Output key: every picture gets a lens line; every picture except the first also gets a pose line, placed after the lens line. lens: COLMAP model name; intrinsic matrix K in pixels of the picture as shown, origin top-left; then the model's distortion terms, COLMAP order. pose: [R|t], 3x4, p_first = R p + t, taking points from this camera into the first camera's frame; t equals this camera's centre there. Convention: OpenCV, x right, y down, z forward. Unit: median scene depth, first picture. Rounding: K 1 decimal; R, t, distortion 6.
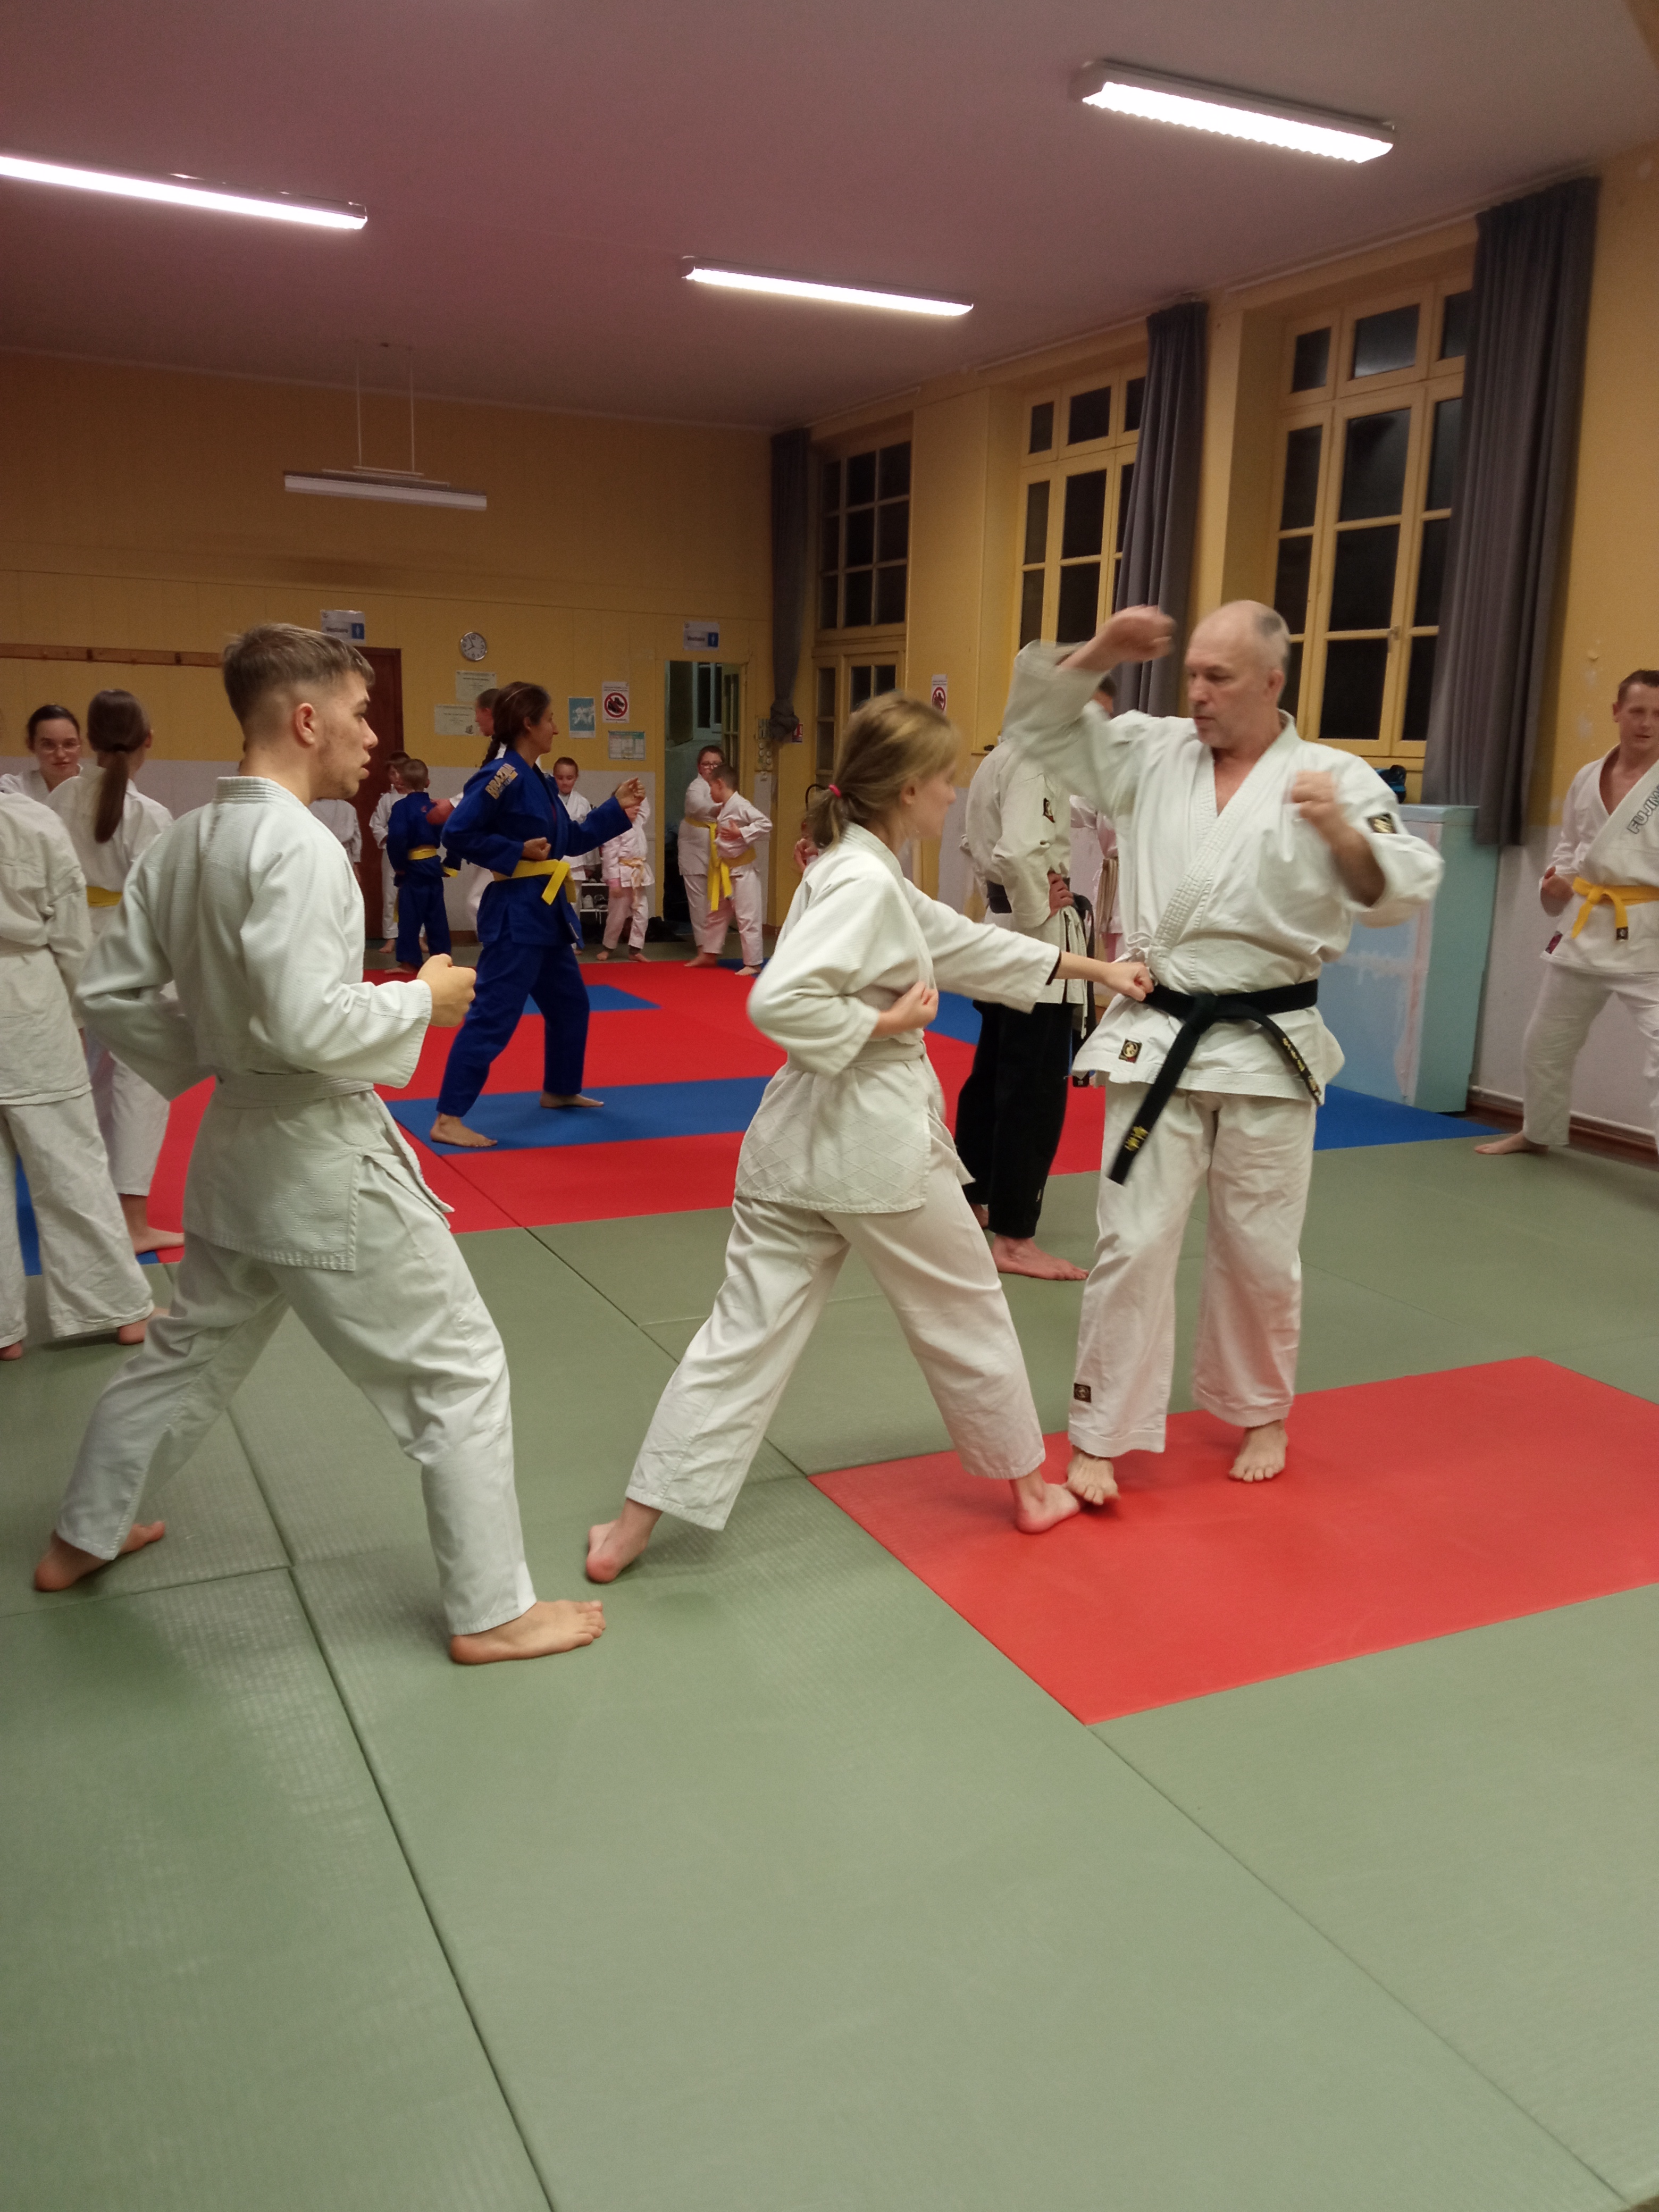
lens RADIAL K [[1787.6, 0, 837.7], [0, 1787.6, 1124.9], [0, 0, 1]] dist [0.085860, -0.139317]
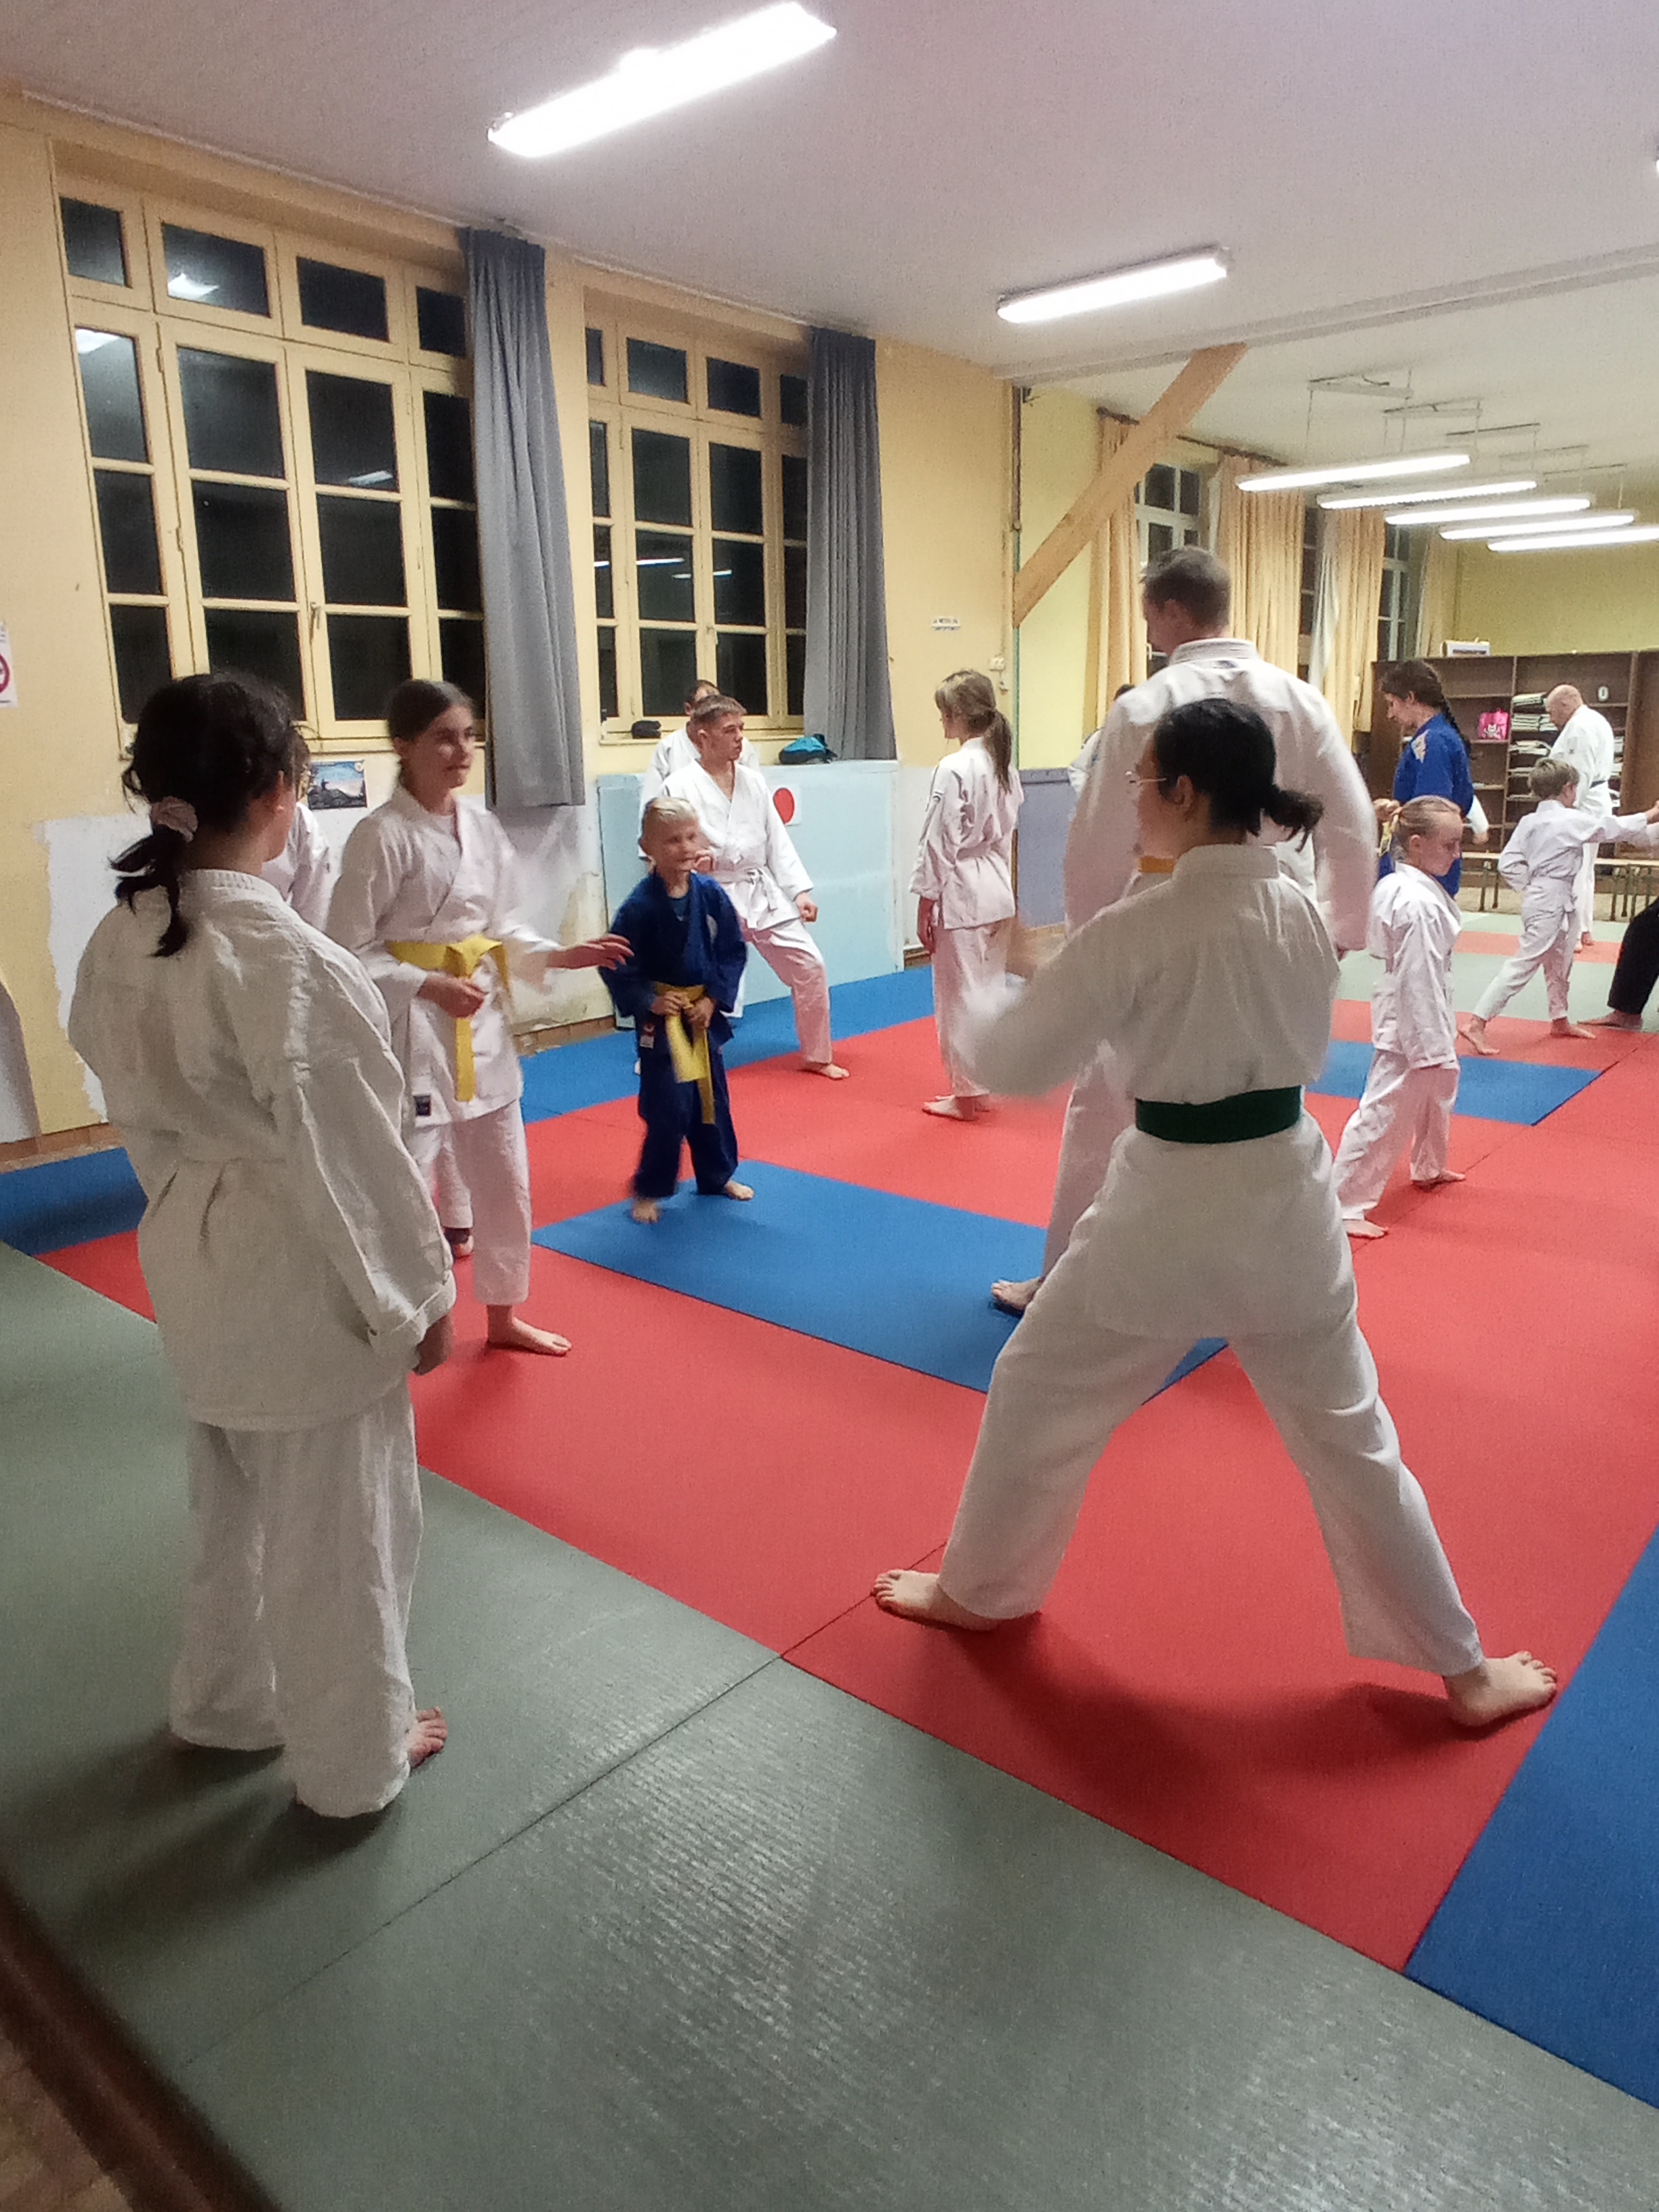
lens RADIAL K [[1471.0, 0, 939.3], [0, 1471.0, 1100.9], [0, 0, 1]] dist [-0.066068, 0.063933]
pose [[-0.426582, -0.249809, 0.869266, -0.808258], [0.190940, 0.914565, 0.356529, -0.355731], [-0.884064, 0.318066, -0.342438, 1.531182]]
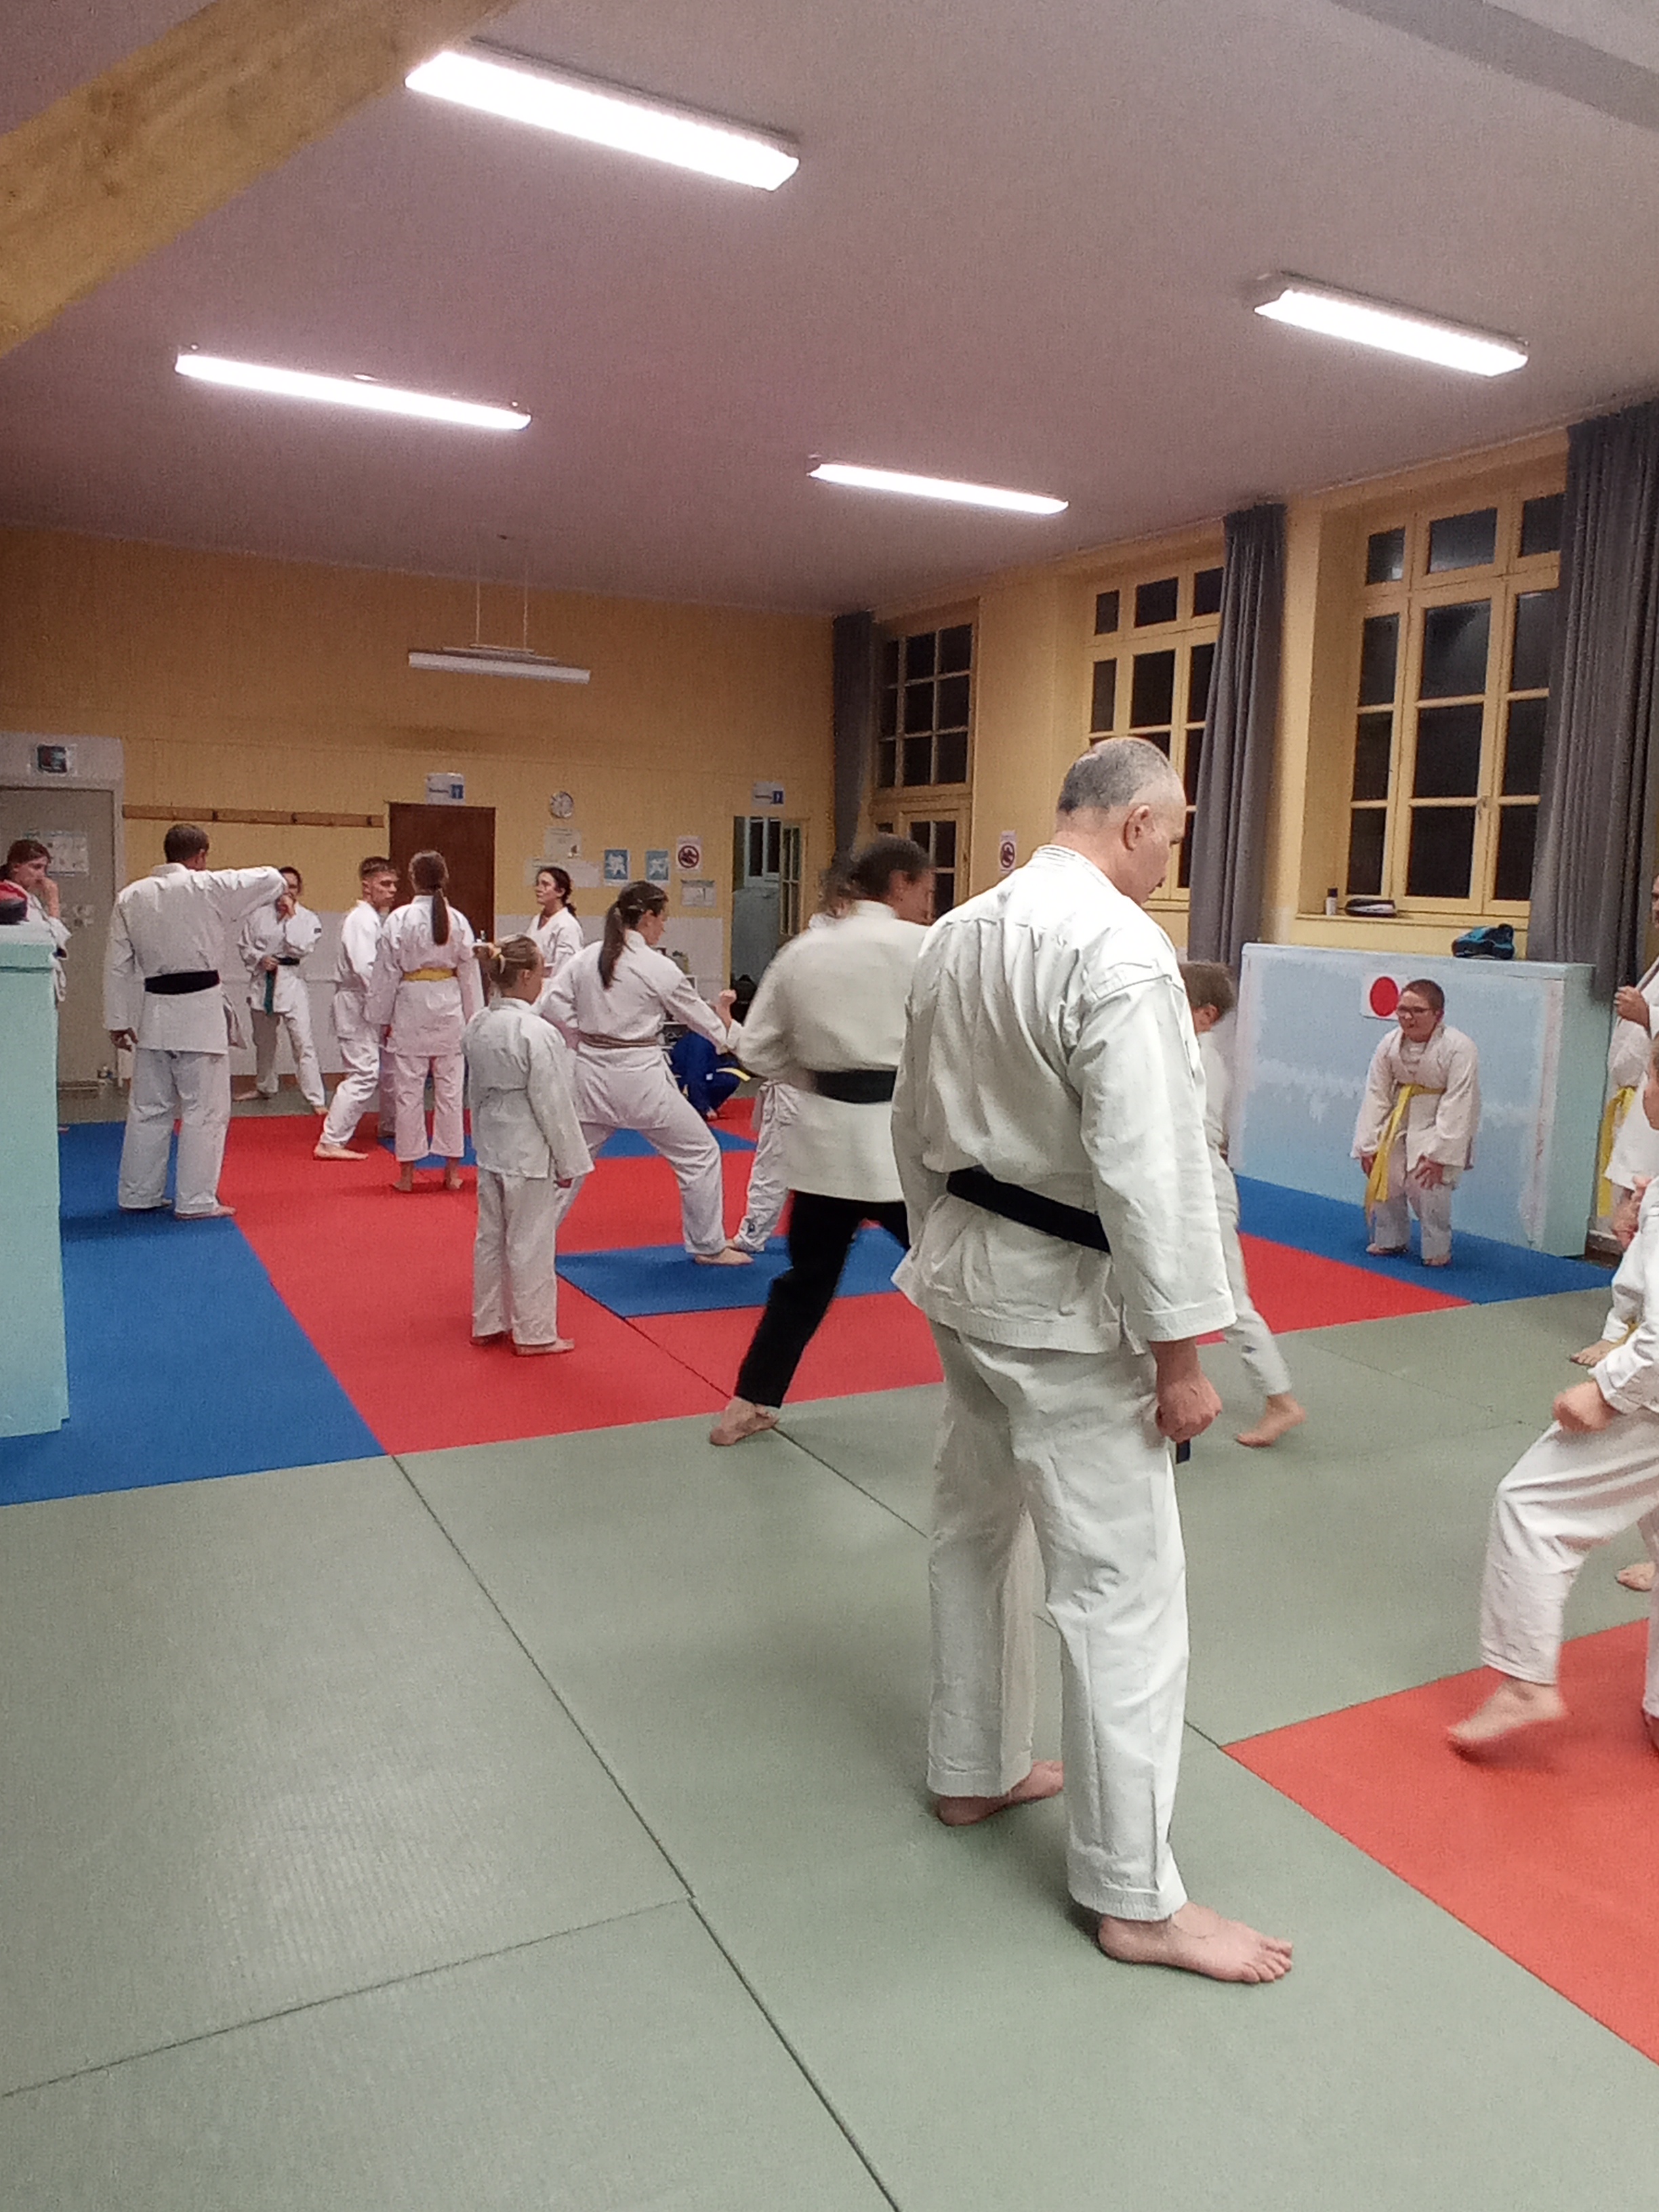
lens RADIAL K [[1603.9, 0, 840.5], [0, 1603.9, 1081.8], [0, 0, 1]] dist [-0.091165, 0.085426]
pose [[0.999544, -0.000824, 0.030192, -0.112208], [0.003438, 0.996234, -0.086637, -0.031368], [-0.030007, 0.086701, 0.995782, 0.109170]]
